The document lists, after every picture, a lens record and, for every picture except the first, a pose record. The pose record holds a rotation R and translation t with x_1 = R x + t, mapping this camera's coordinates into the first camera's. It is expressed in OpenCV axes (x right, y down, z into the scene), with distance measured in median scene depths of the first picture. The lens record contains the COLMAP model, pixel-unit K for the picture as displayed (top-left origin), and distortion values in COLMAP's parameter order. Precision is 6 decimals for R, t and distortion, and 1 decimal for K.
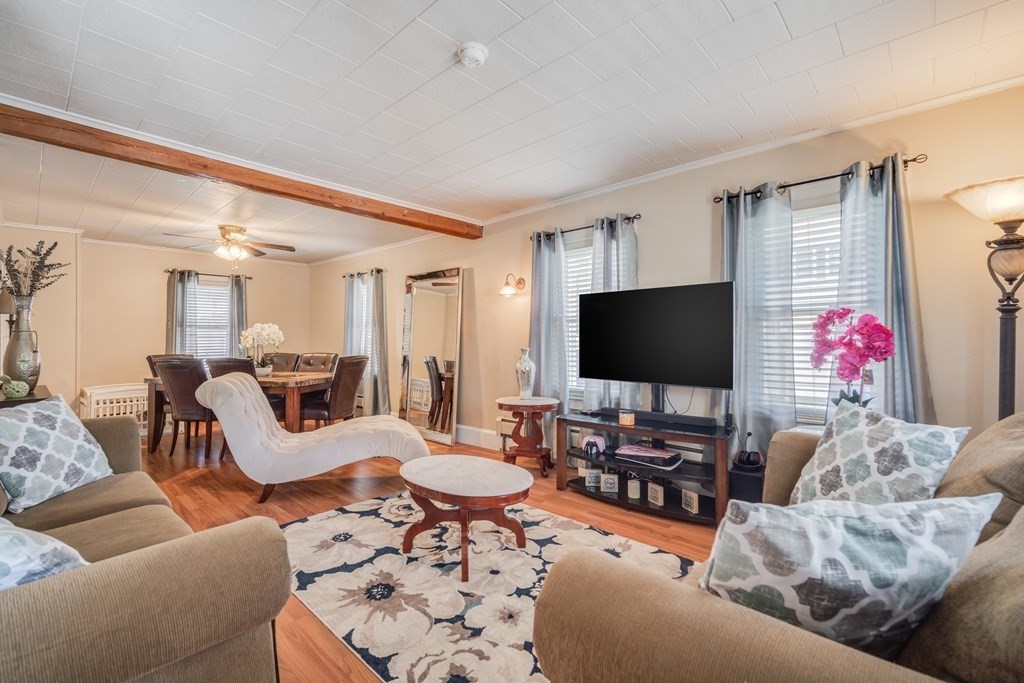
lens RADIAL K [[454.4, 0, 509.5], [0, 454.4, 337.0], [0, 0, 1]] dist [-0.000628, -0.000002]
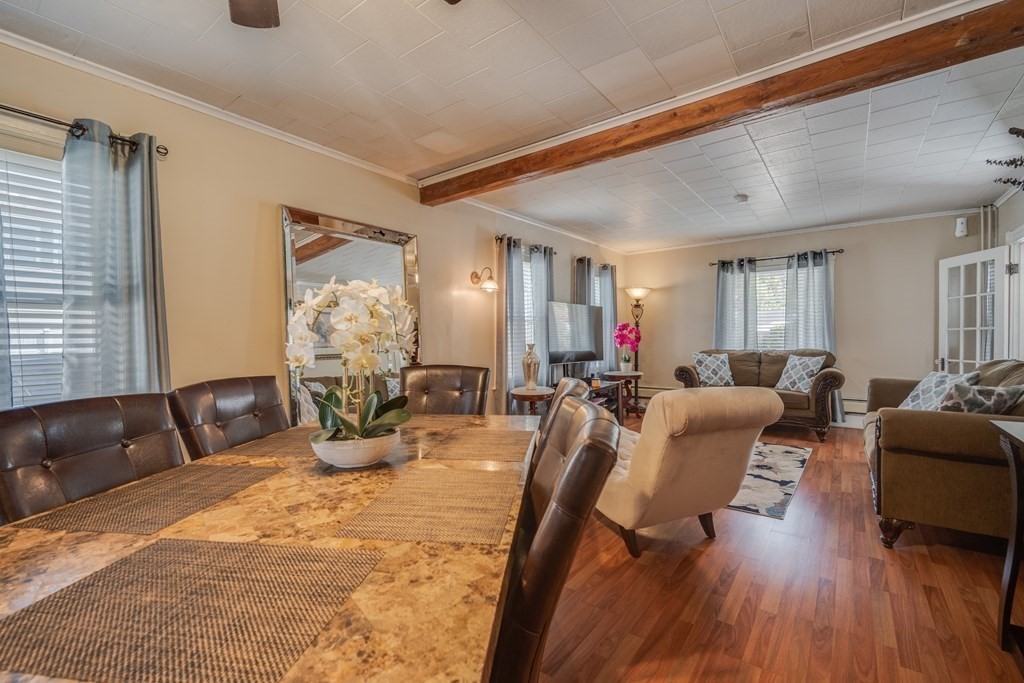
lens RADIAL K [[449.8, 0, 509.1], [0, 449.8, 347.2], [0, 0, 1]] dist [0.000046, -0.000236]
pose [[-0.105959, -0.019969, 0.994170, -1.771291], [0.004832, 0.999776, 0.020597, 0.017867], [-0.994359, 0.006986, -0.105839, 1.972598]]
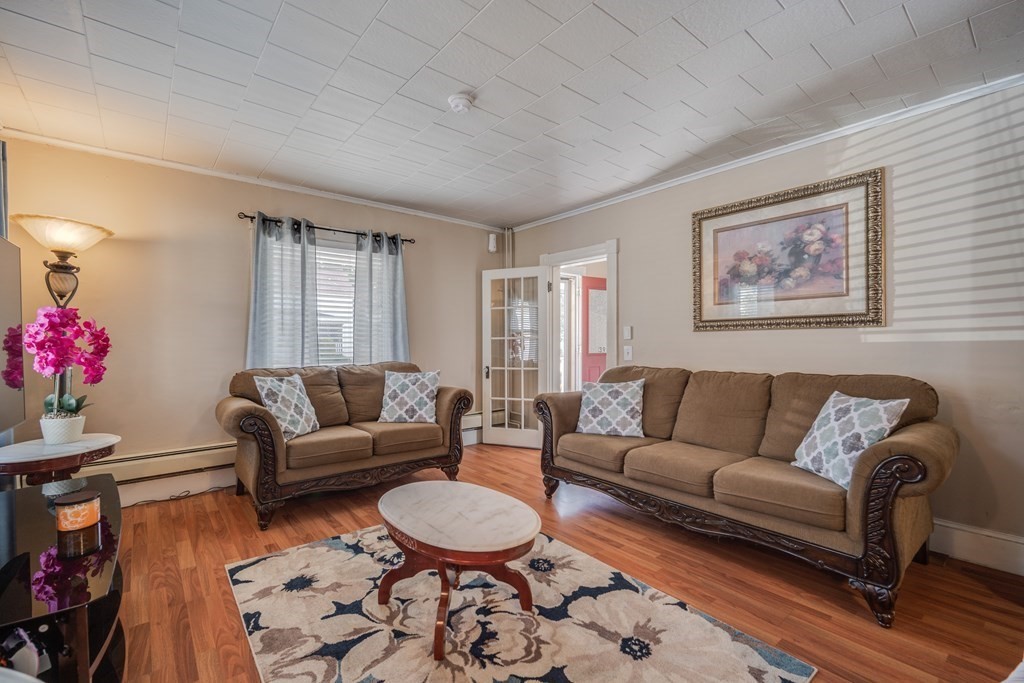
lens RADIAL K [[445.0, 0, 512.0], [0, 445.0, 341.5], [0, 0, 1]] dist [-0.001884, -0.000205]
pose [[-0.992283, 0.003180, 0.123952, -0.308458], [0.002626, 0.999986, -0.004631, 0.013355], [-0.123965, -0.004270, -0.992277, 1.842877]]
